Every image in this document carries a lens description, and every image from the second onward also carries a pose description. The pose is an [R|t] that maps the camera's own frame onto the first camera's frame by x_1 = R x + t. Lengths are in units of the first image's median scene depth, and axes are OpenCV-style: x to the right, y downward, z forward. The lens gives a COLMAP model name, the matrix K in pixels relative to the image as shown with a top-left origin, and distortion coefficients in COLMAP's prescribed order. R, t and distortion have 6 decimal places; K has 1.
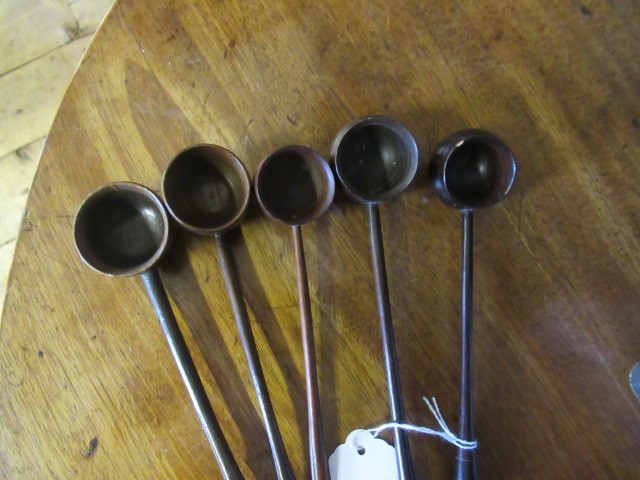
lens RADIAL K [[463.2, 0, 317.6], [0, 463.2, 237.7], [0, 0, 1]] dist [0.001215, -0.012729]
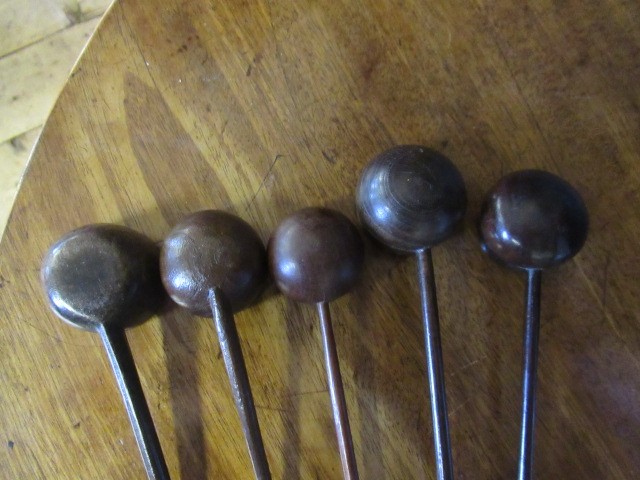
lens RADIAL K [[463.2, 0, 317.9], [0, 463.2, 238.6], [0, 0, 1]] dist [0.001215, -0.012729]
pose [[0.999352, 0.035906, 0.002624, -0.073837], [-0.035958, 0.999074, 0.023613, -0.133691], [-0.001774, -0.023692, 0.999718, 0.191458]]
